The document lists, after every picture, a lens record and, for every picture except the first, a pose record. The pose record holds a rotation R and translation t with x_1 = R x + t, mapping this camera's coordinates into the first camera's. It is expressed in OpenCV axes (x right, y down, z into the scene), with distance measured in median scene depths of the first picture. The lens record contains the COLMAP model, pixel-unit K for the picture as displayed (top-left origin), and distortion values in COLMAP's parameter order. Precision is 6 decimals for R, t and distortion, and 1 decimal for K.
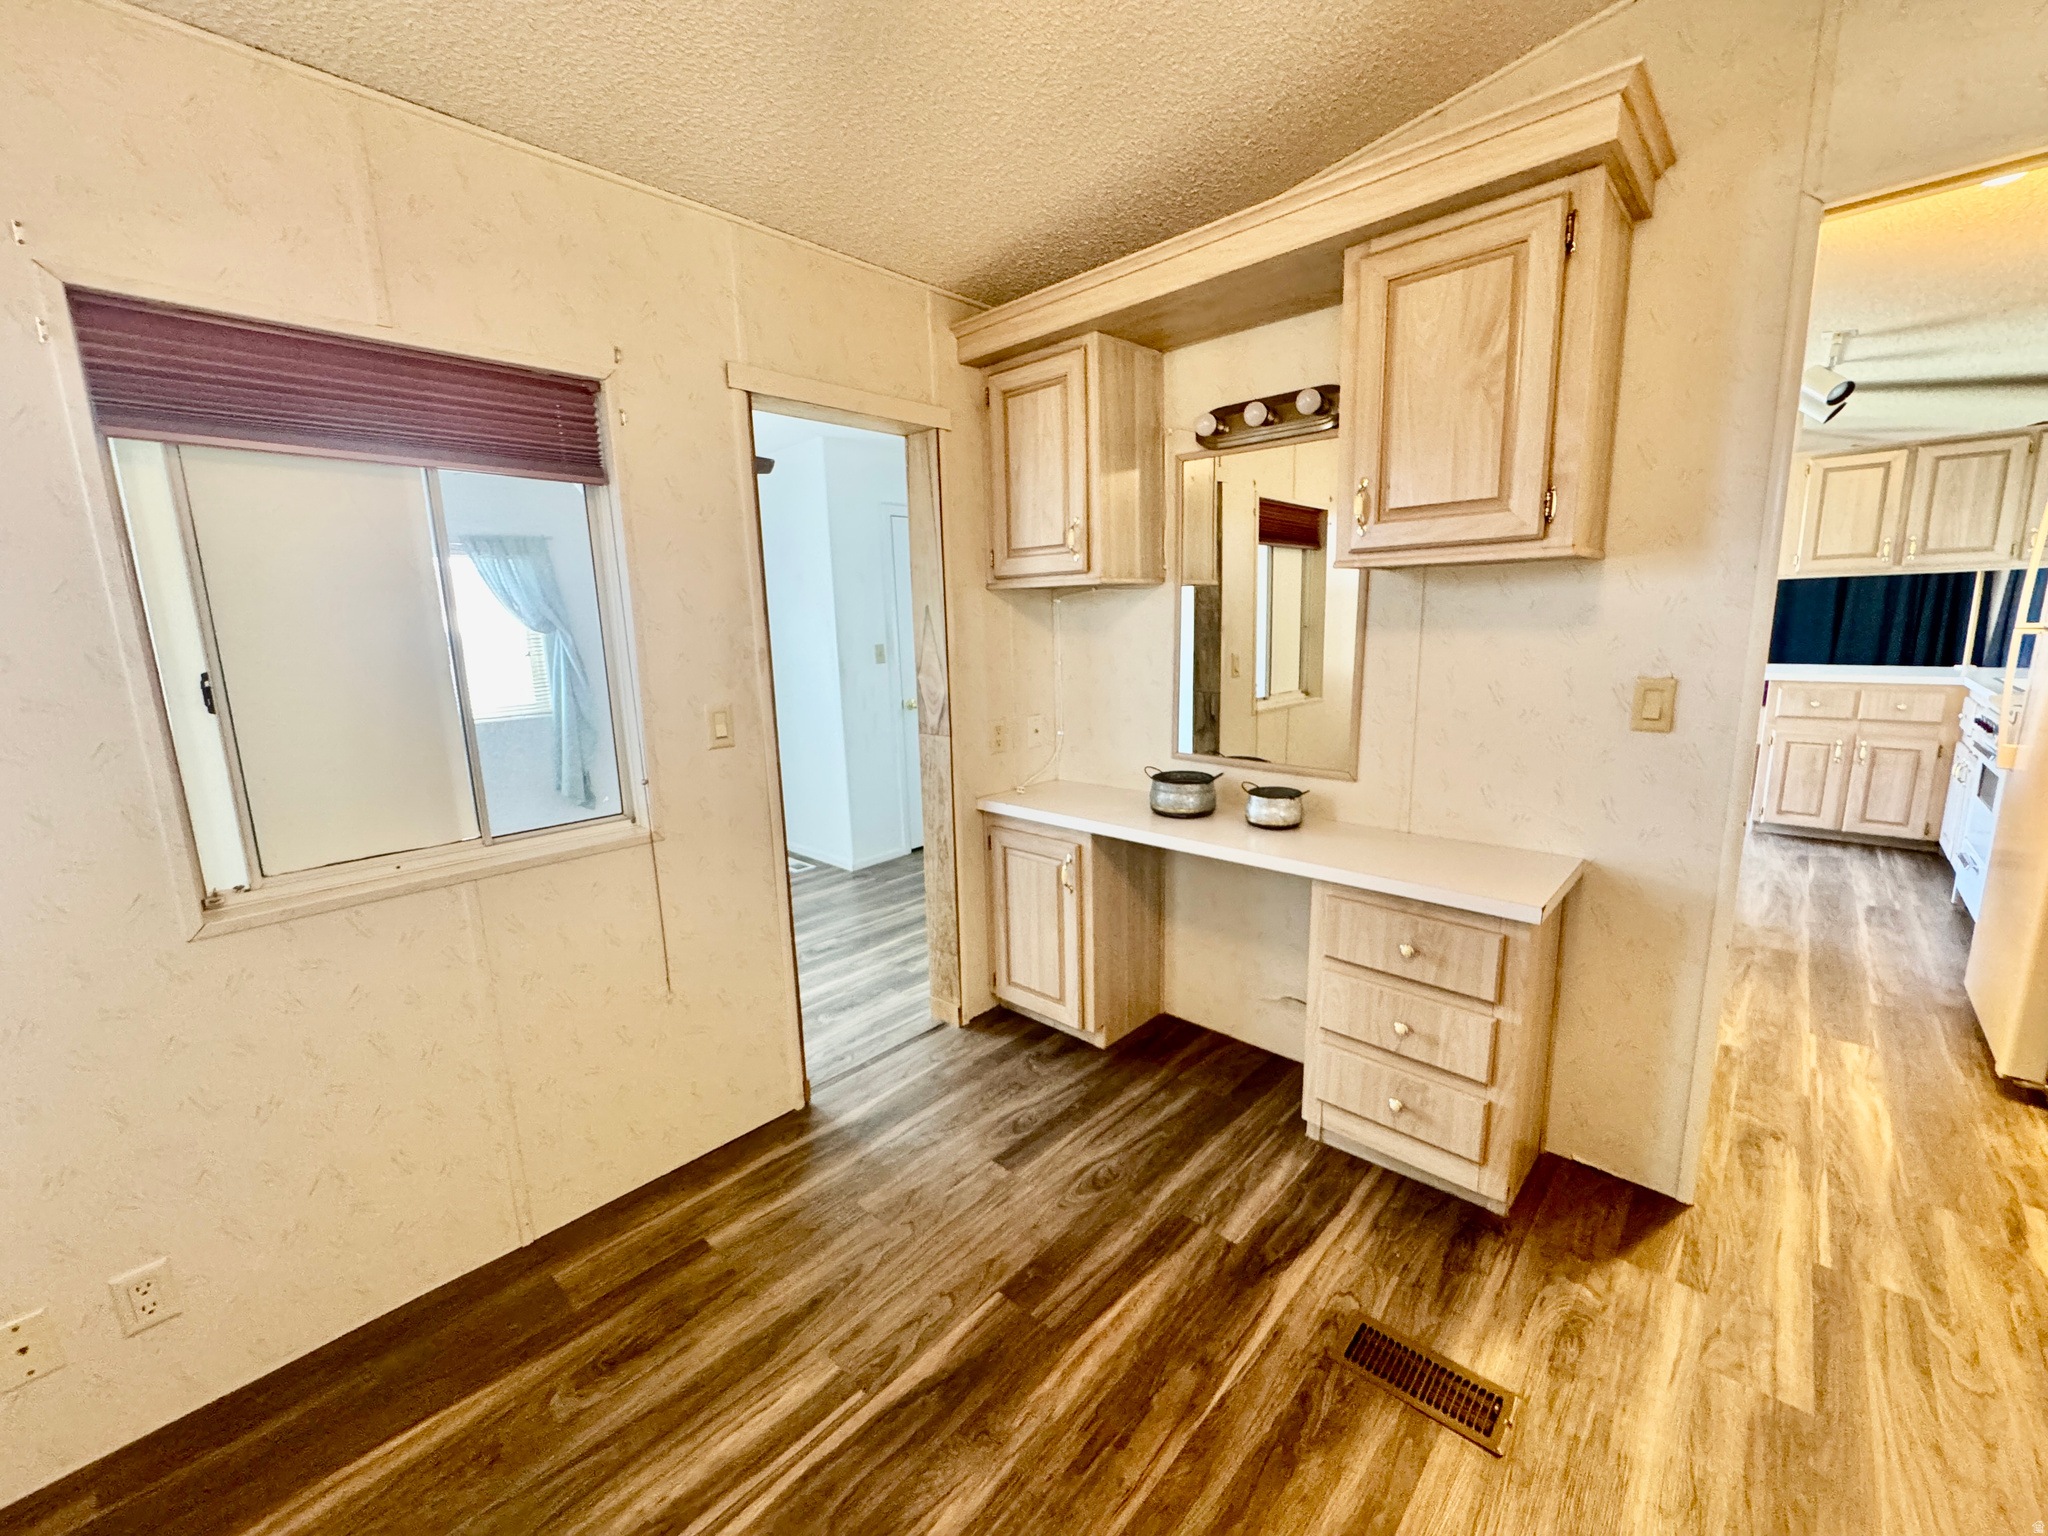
lens RADIAL K [[814.5, 0, 1024.6], [0, 814.5, 765.3], [0, 0, 1]] dist [-0.005537, 0.000604]
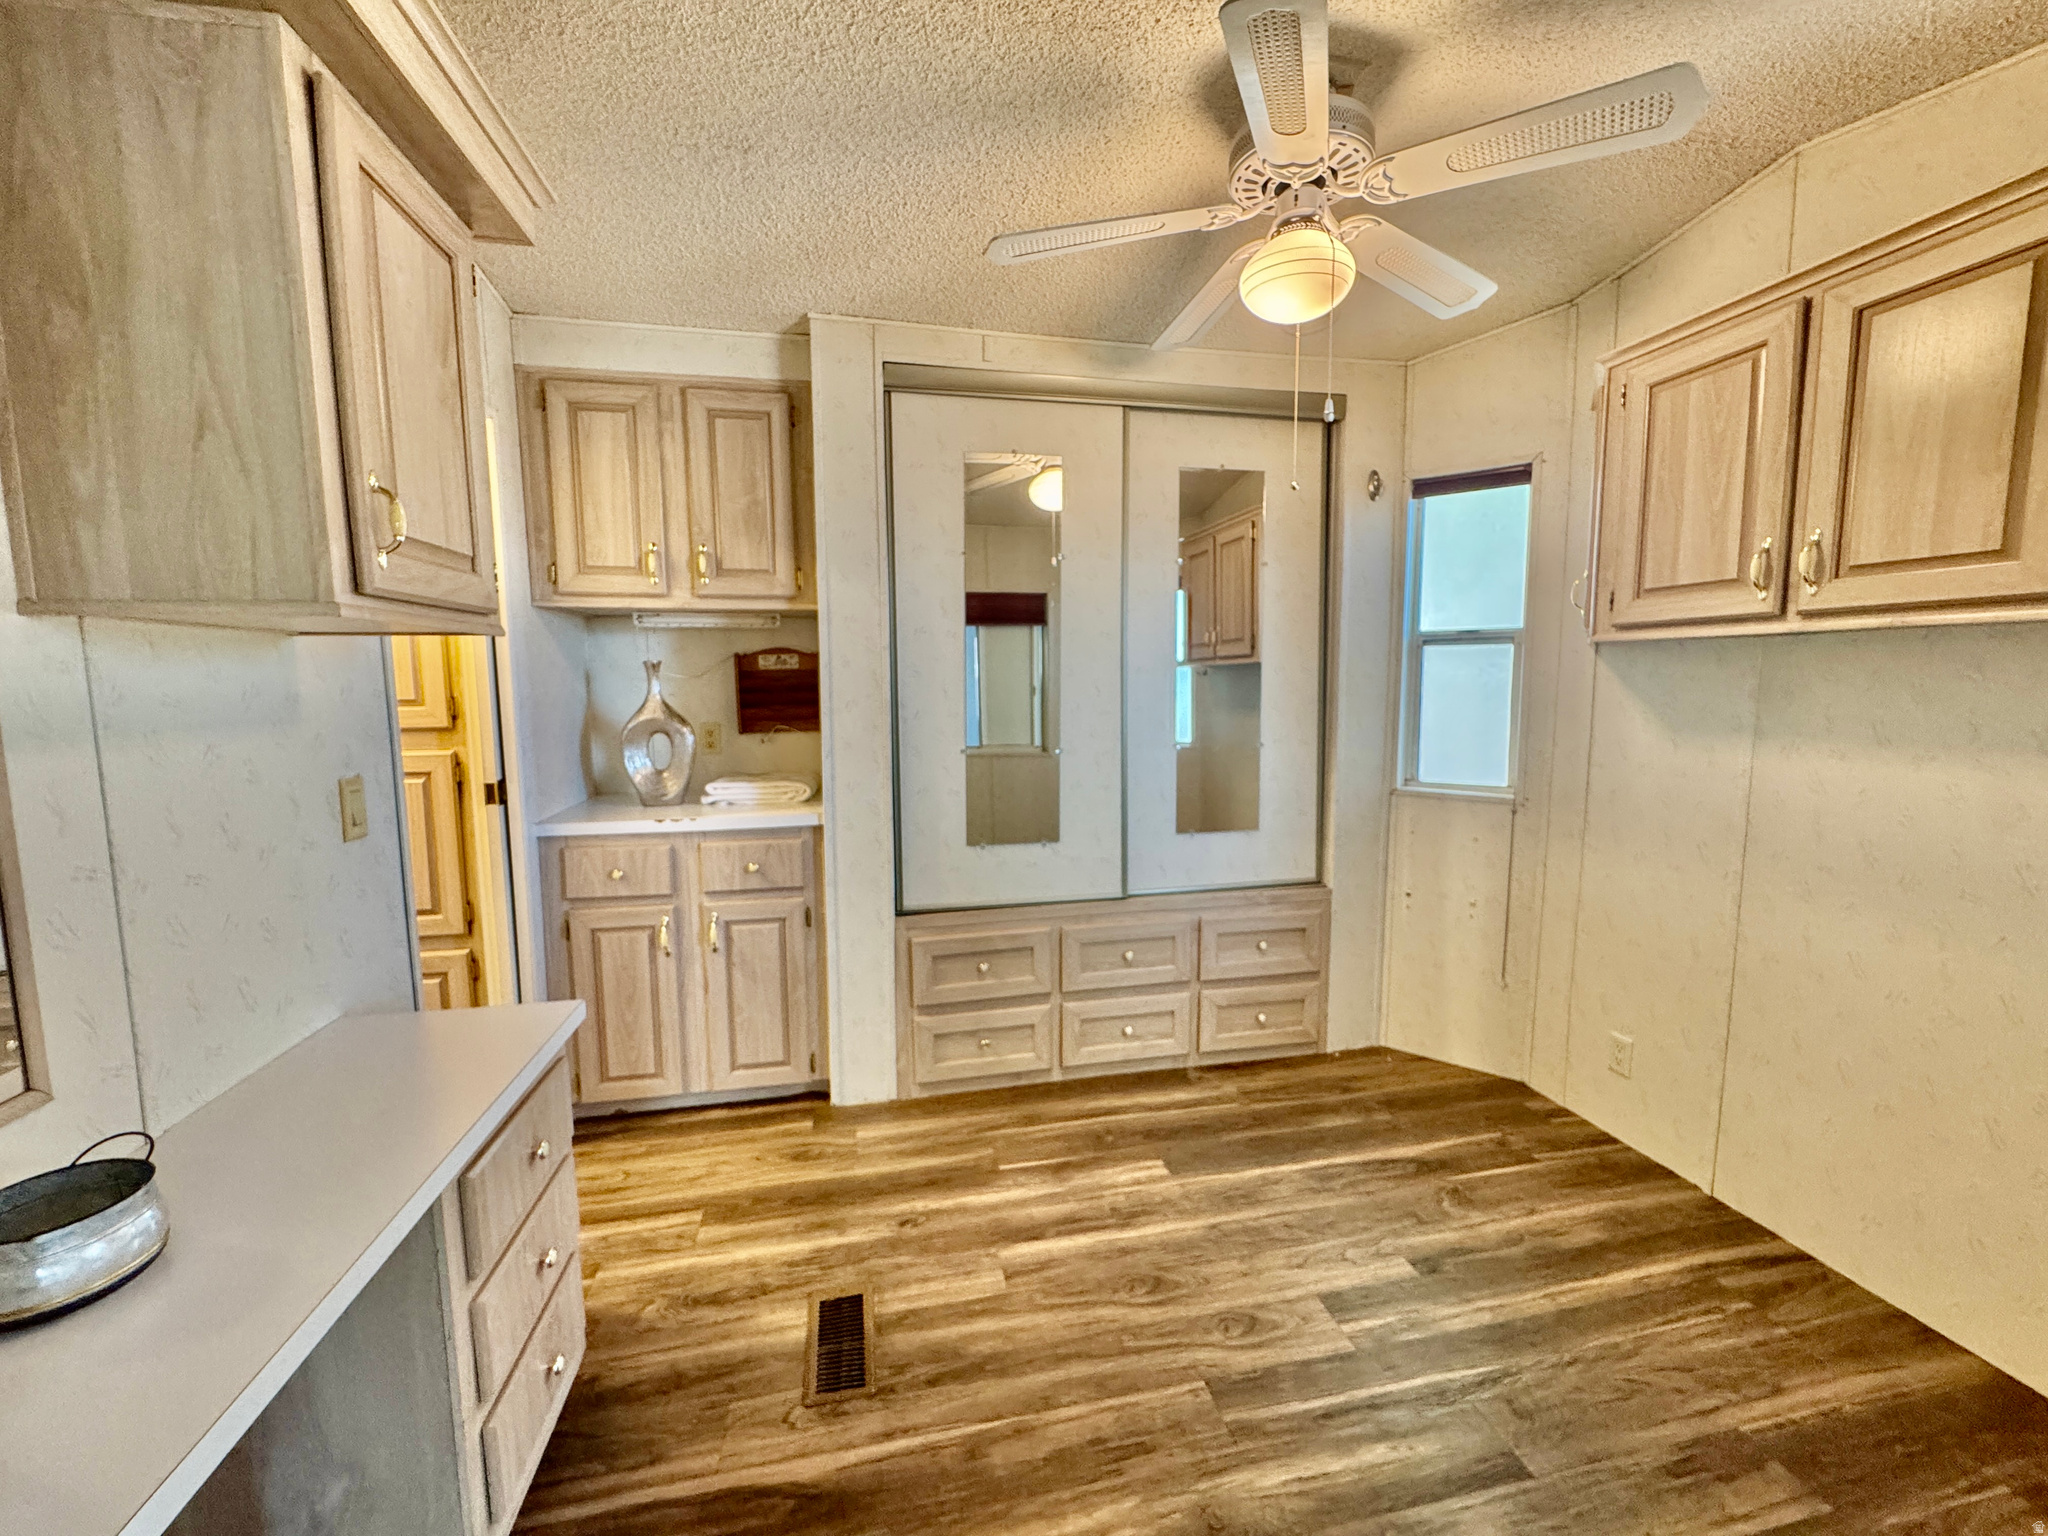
lens RADIAL K [[814.5, 0, 1024.6], [0, 814.5, 765.3], [0, 0, 1]] dist [-0.005537, 0.000604]
pose [[-0.813549, -0.024034, 0.580999, -0.387324], [0.138110, 0.962569, 0.233209, -0.278460], [-0.564856, 0.269969, -0.779778, 1.575633]]
